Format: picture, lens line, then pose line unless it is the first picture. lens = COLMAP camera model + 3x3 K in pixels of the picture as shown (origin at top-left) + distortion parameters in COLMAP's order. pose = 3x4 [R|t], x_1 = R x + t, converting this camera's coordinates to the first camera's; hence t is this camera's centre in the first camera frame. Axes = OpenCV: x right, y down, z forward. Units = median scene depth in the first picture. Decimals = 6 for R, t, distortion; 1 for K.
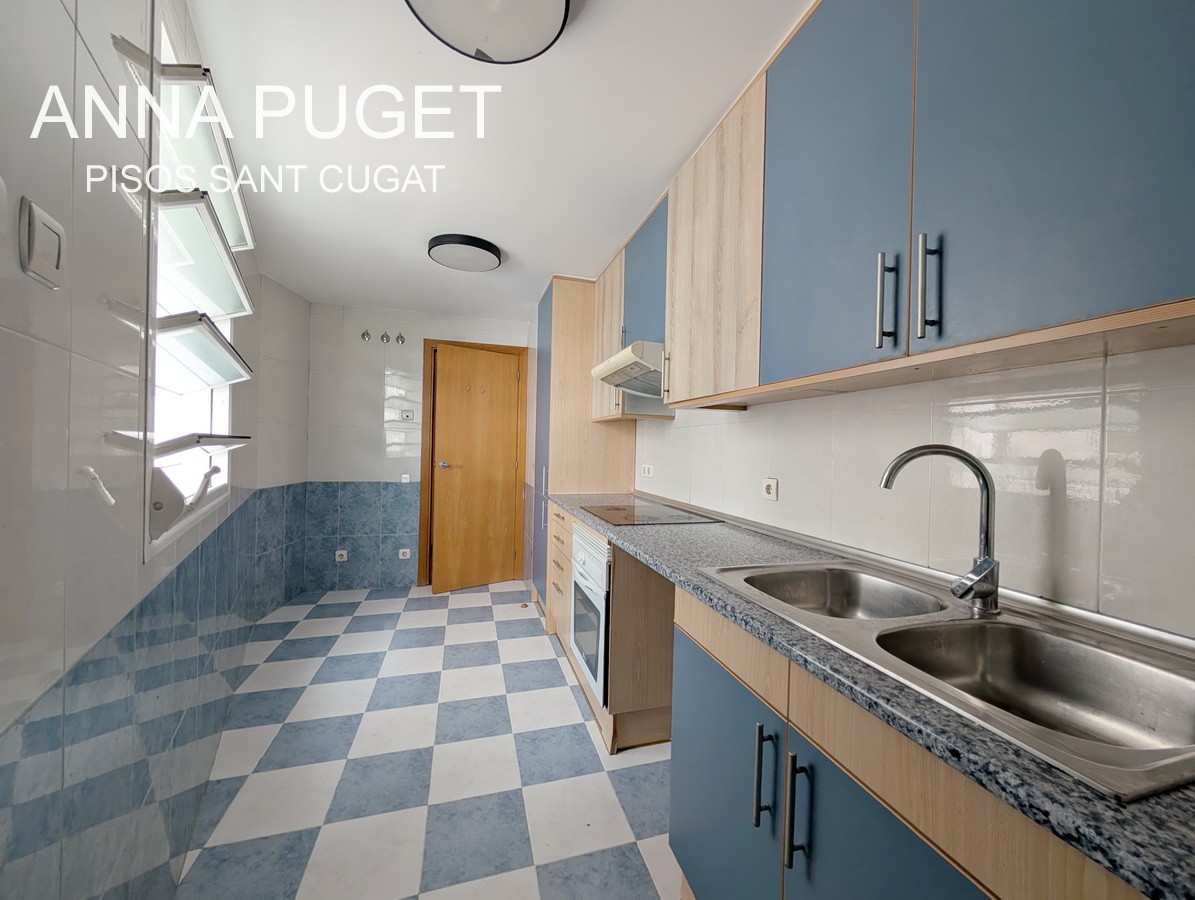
lens RADIAL K [[455.4, 0, 600.0], [0, 455.4, 452.1], [0, 0, 1]] dist [-0.000275, 0.000490]
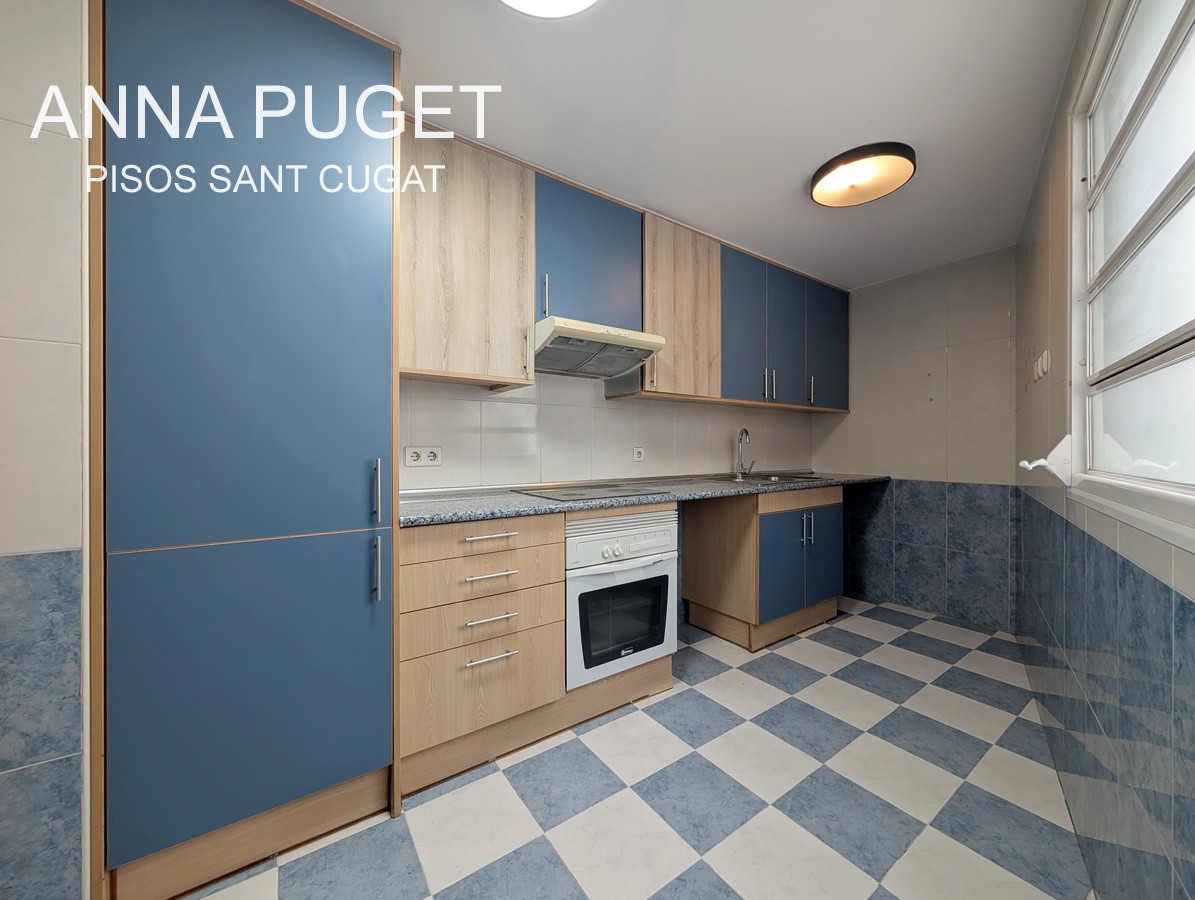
lens RADIAL K [[455.4, 0, 598.6], [0, 455.4, 445.3], [0, 0, 1]] dist [-0.000275, 0.000490]
pose [[-0.327768, -0.022304, 0.944495, -1.067347], [0.002297, 0.999700, 0.024405, 0.015103], [-0.944755, 0.010169, -0.327618, 1.647955]]
